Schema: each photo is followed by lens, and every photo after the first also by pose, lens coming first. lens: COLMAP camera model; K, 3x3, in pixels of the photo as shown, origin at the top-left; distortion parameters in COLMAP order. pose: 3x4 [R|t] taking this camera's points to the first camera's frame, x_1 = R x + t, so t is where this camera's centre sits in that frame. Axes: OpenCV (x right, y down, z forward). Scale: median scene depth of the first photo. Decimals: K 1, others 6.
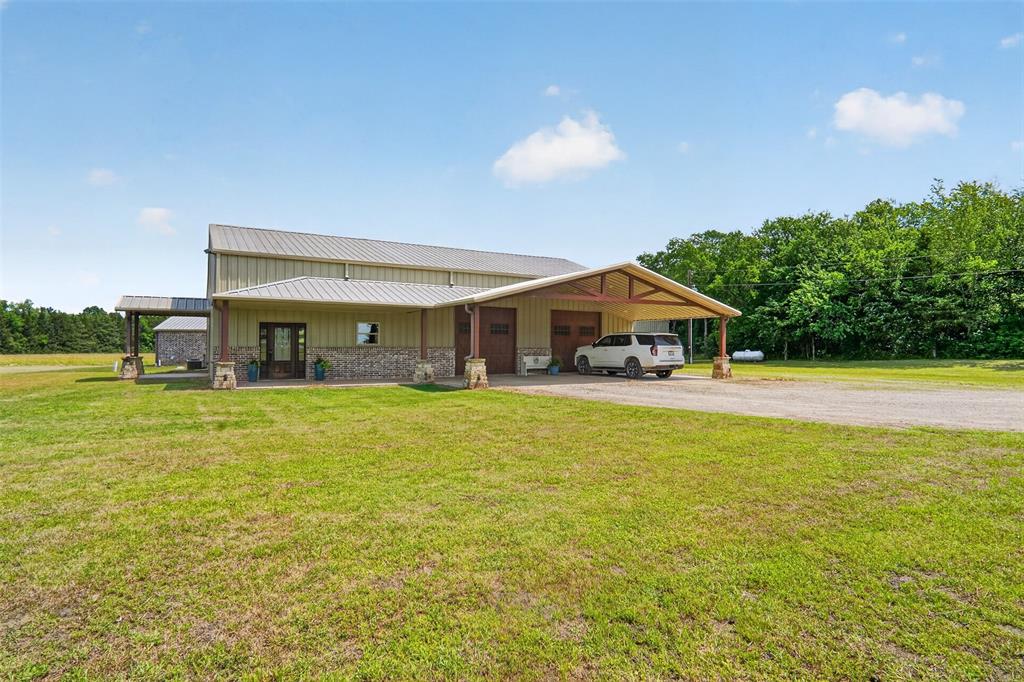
lens RADIAL K [[564.1, 0, 531.4], [0, 564.1, 342.6], [0, 0, 1]] dist [-0.031061, 0.000034]
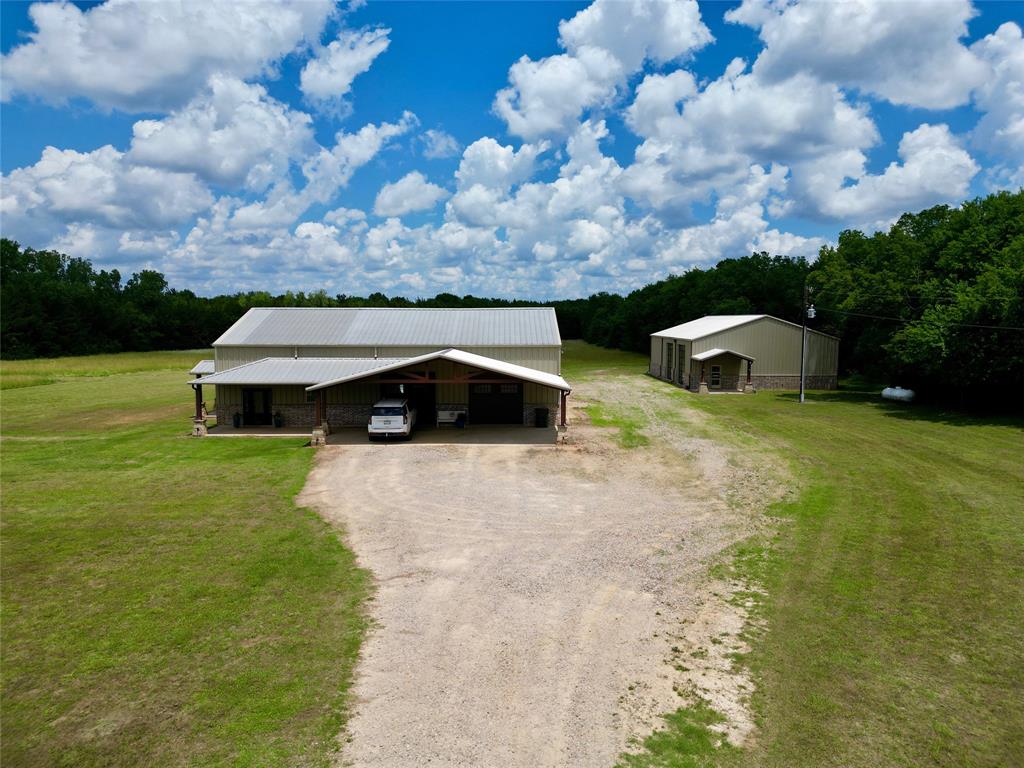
lens RADIAL K [[742.1, 0, 511.7], [0, 742.1, 386.9], [0, 0, 1]] dist [0.027520, -0.017970]
pose [[0.849471, 0.041869, -0.525971, 1.037218], [0.009529, 0.995467, 0.094632, -0.193366], [0.527549, -0.085399, 0.845222, -0.294165]]
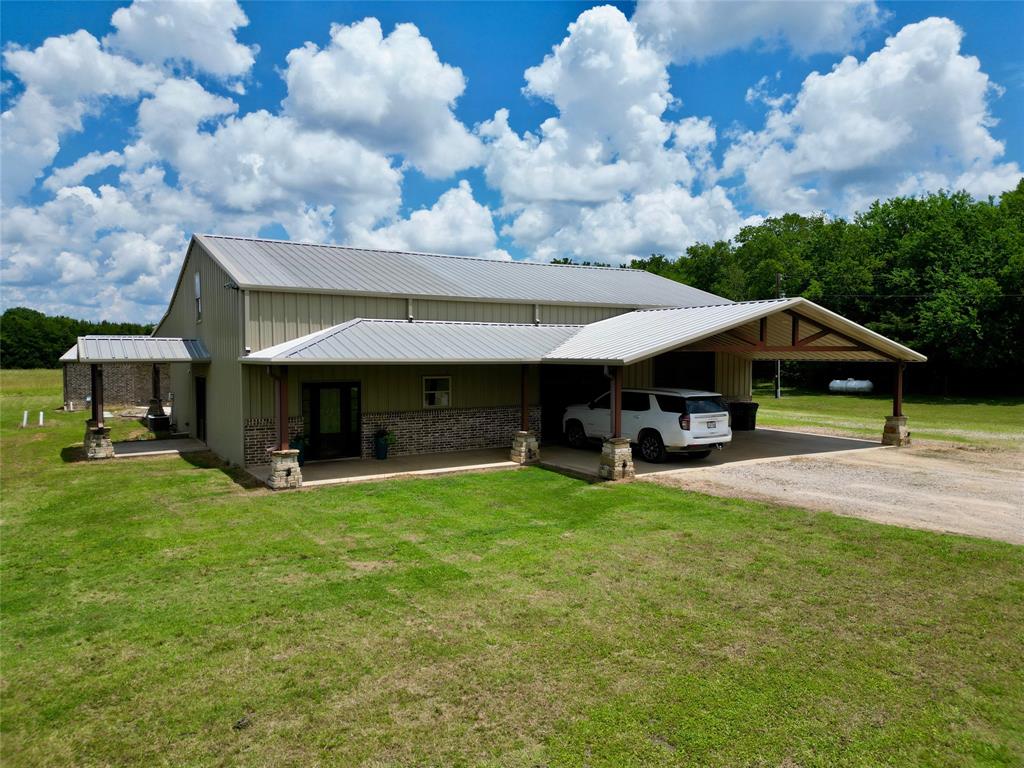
lens RADIAL K [[742.1, 0, 511.1], [0, 742.1, 381.5], [0, 0, 1]] dist [0.027520, -0.017970]
pose [[0.999804, -0.004789, 0.019217, -0.195944], [0.003869, 0.998859, 0.047606, -0.070900], [-0.019423, -0.047523, 0.998681, 0.018077]]
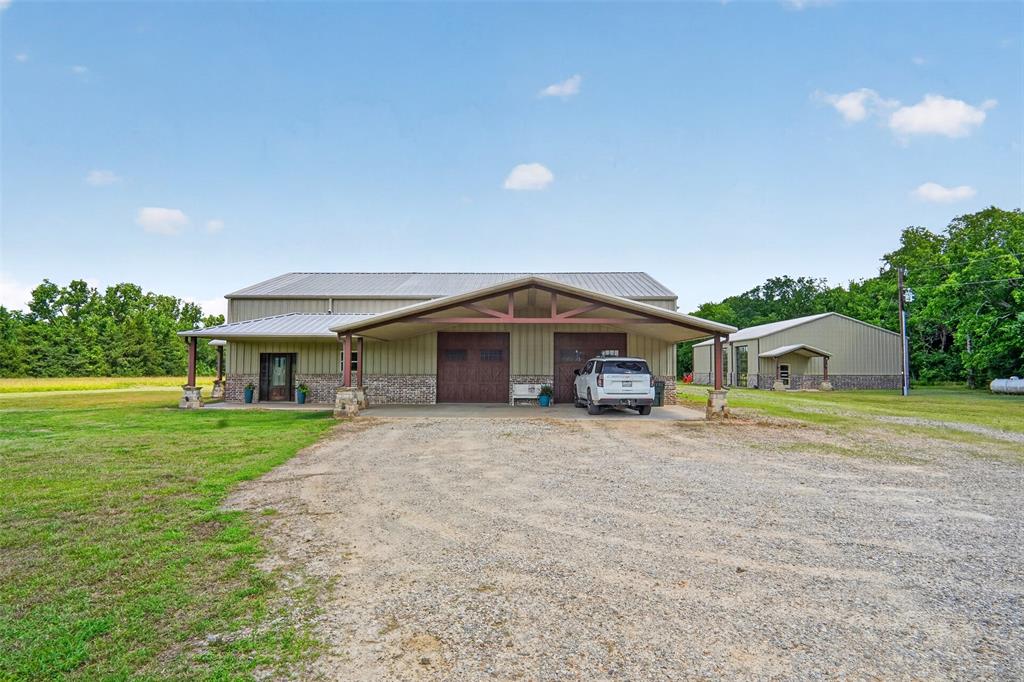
lens RADIAL K [[564.1, 0, 516.7], [0, 564.1, 339.7], [0, 0, 1]] dist [-0.031061, 0.000034]
pose [[0.839443, -0.028669, -0.542691, 0.525230], [0.003335, 0.998860, -0.047609, -0.005179], [0.543438, 0.038155, 0.838582, 0.248088]]
